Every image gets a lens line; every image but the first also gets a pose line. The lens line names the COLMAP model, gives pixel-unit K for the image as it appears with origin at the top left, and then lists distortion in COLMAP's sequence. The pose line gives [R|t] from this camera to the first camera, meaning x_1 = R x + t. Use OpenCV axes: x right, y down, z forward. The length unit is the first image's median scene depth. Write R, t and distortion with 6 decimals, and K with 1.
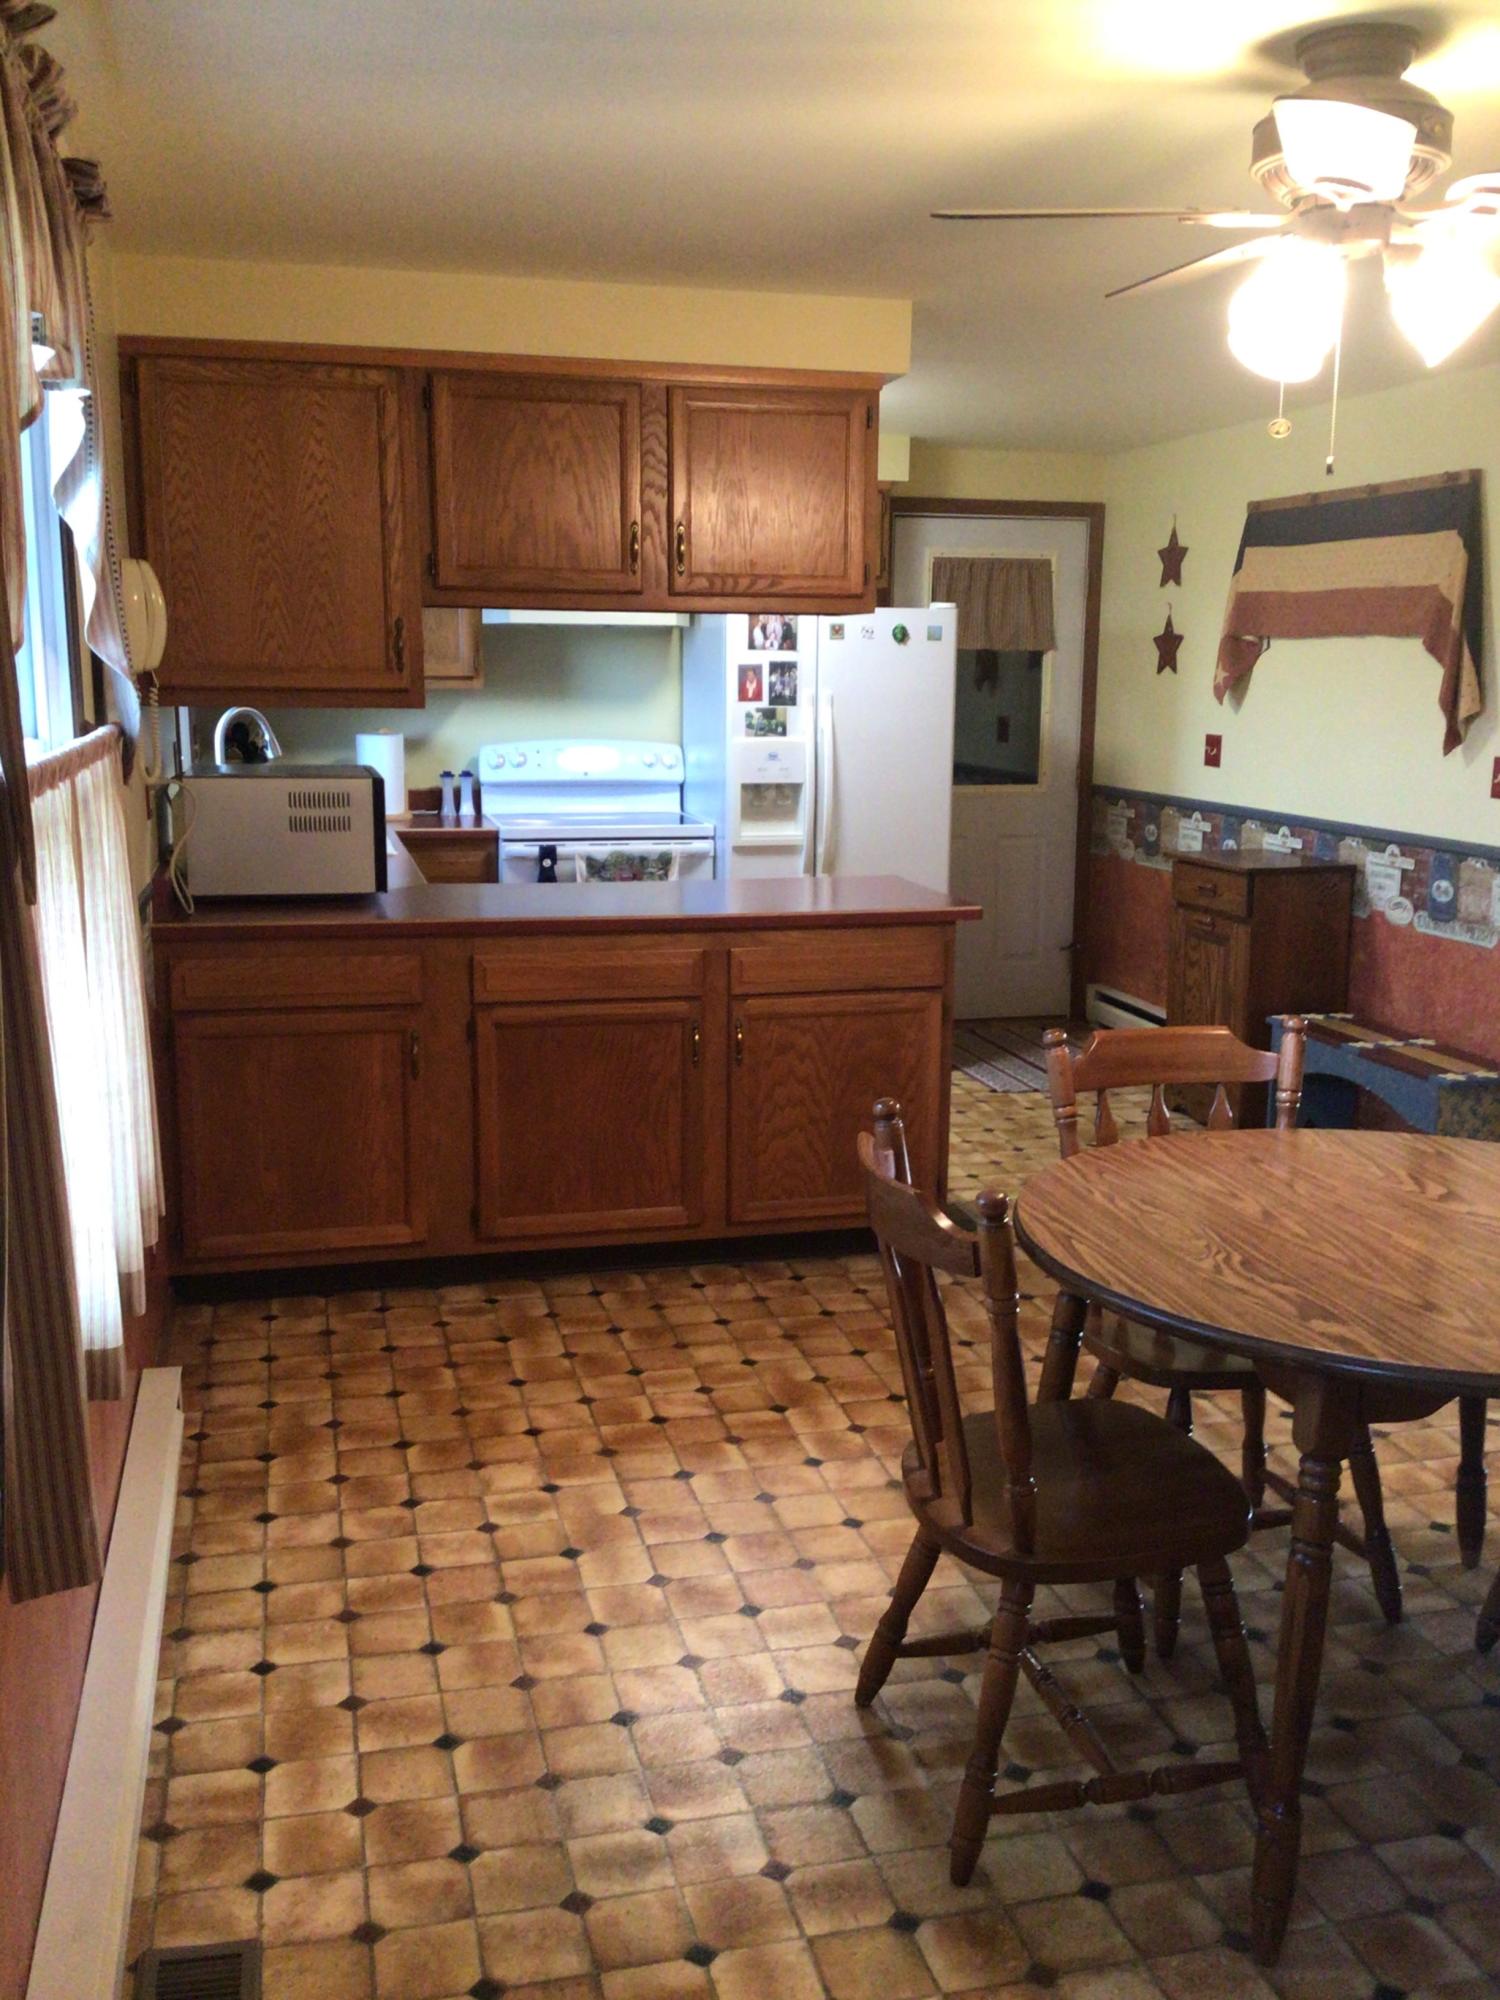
lens RADIAL K [[1773.9, 0, 765.5], [0, 1773.9, 988.4], [0, 0, 1]] dist [0.127846, -0.281742]
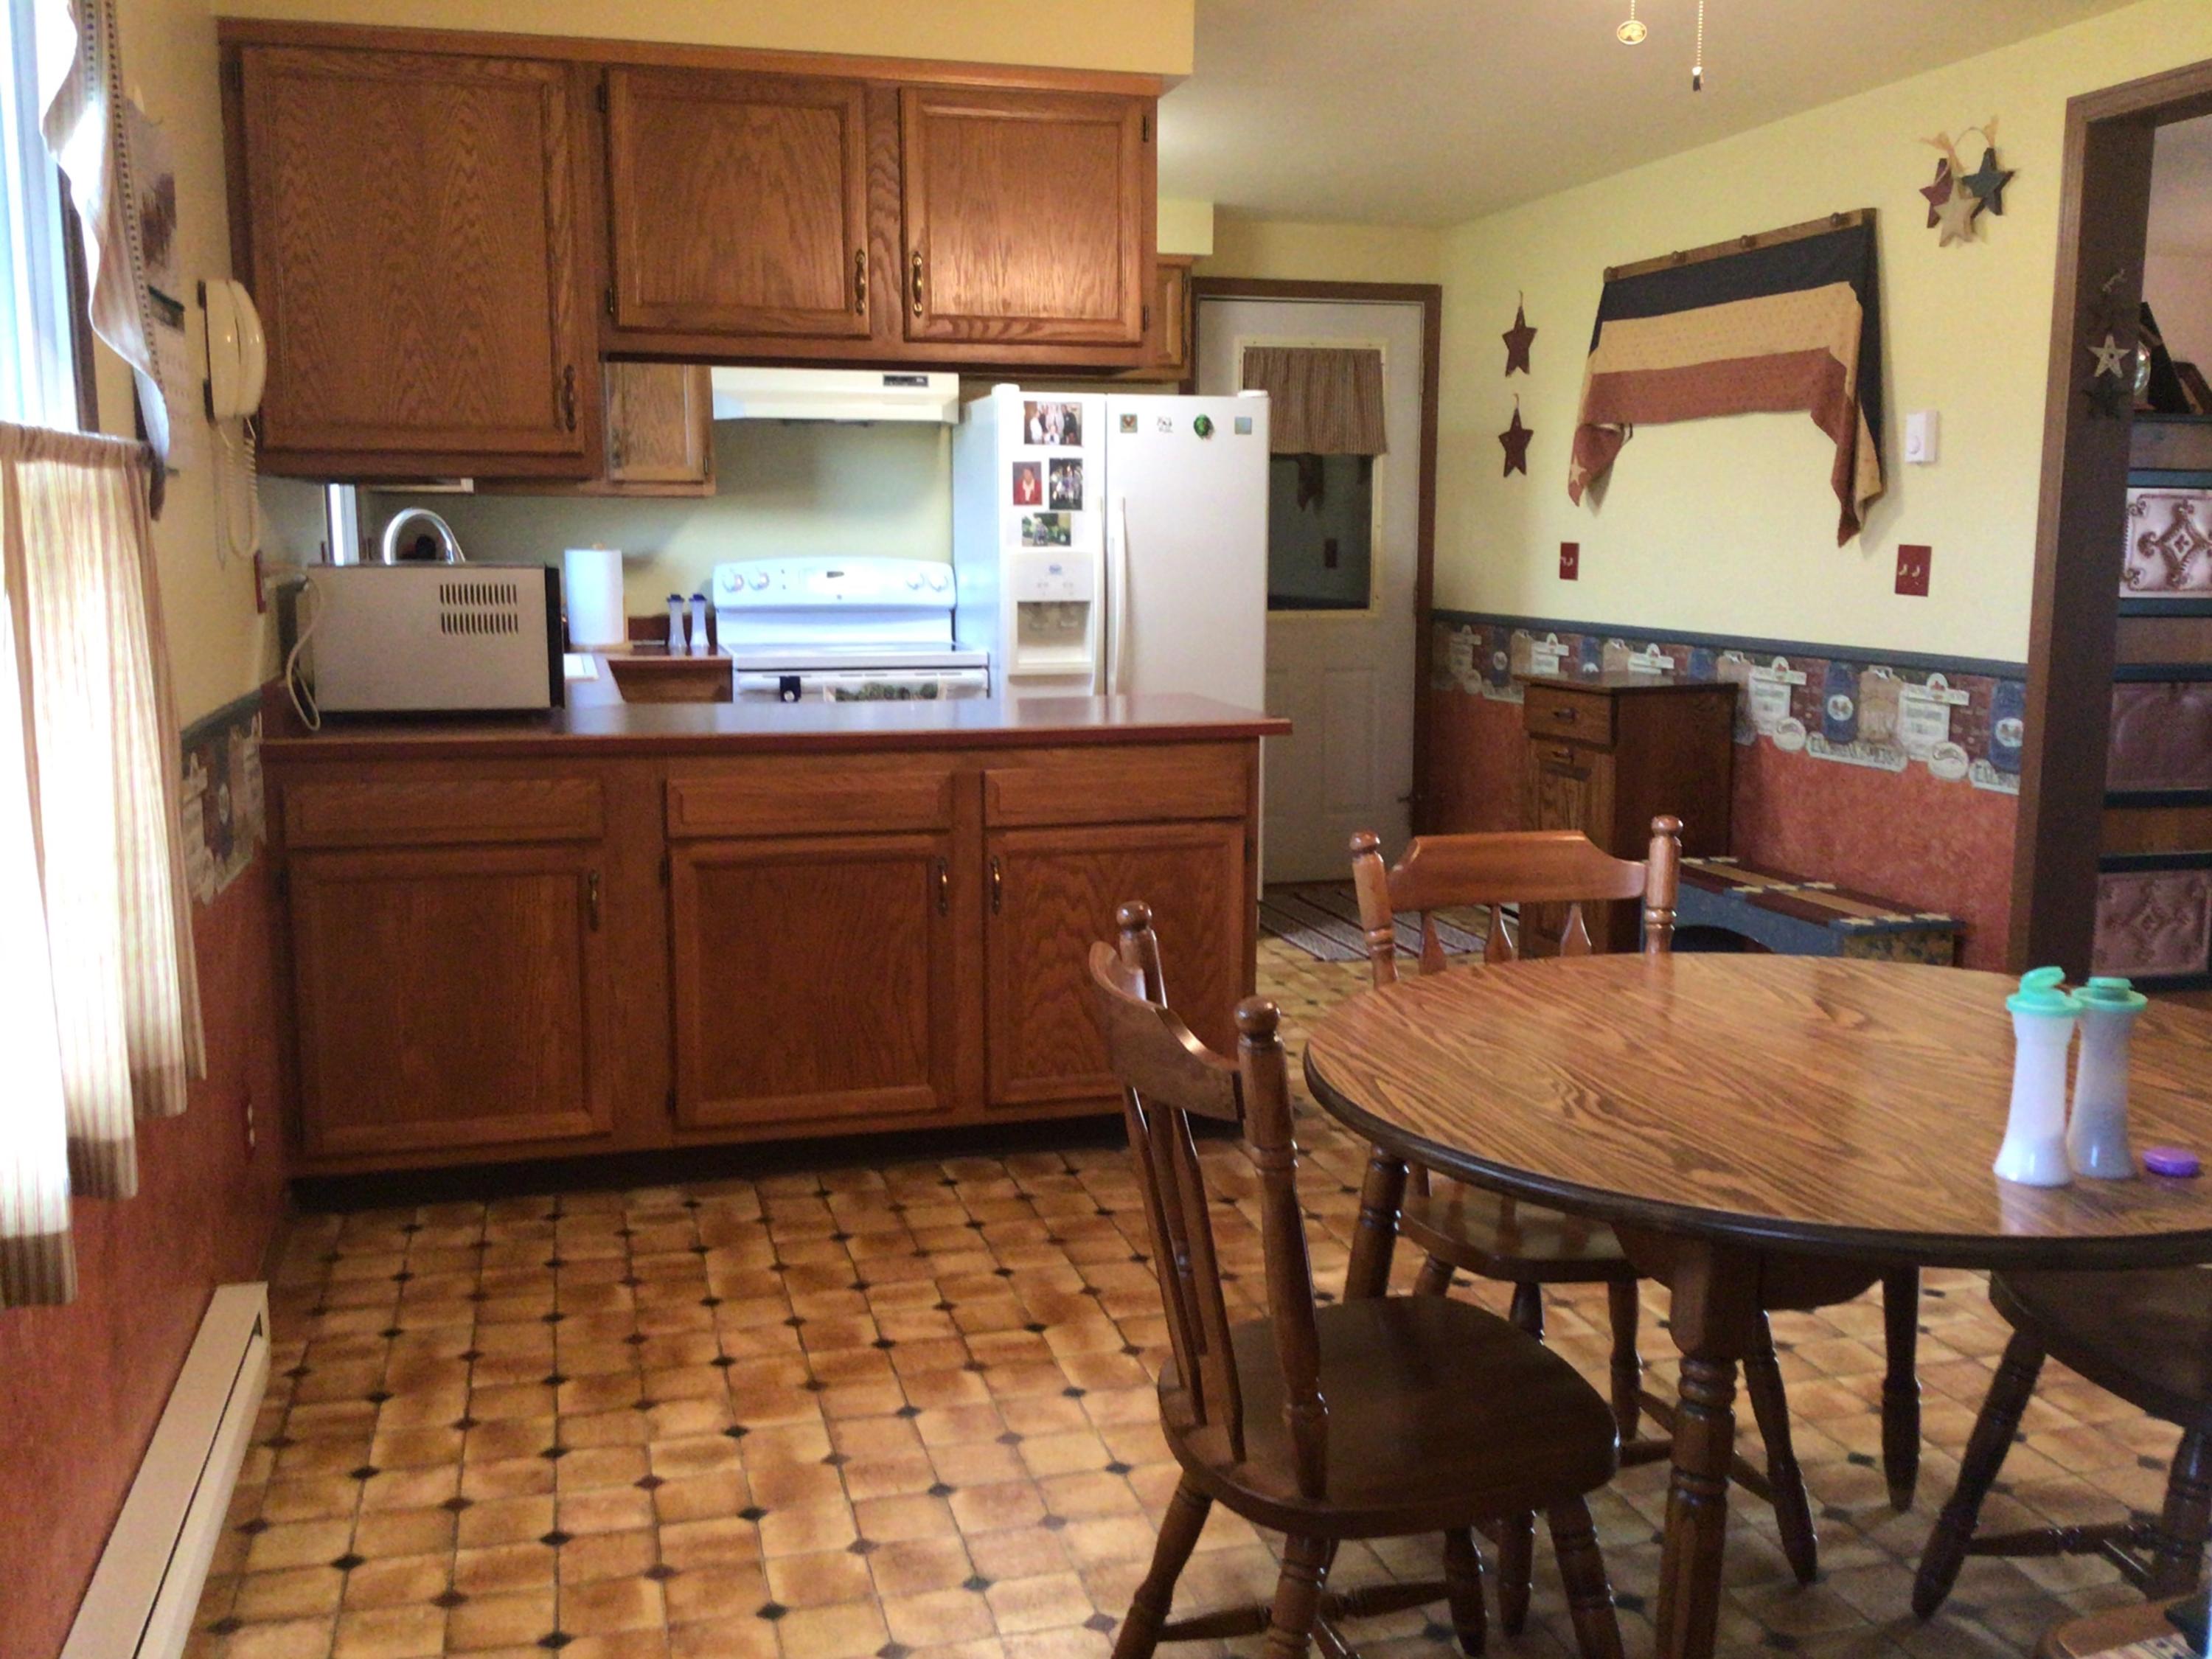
lens RADIAL K [[1961.9, 0, 1123.1], [0, 1961.9, 839.0], [0, 0, 1]] dist [0.127846, -0.281742]
pose [[0.999782, -0.011384, 0.017485, 0.029868], [0.011795, 0.999652, -0.023575, 0.033613], [-0.017210, 0.023776, 0.999569, 0.096655]]
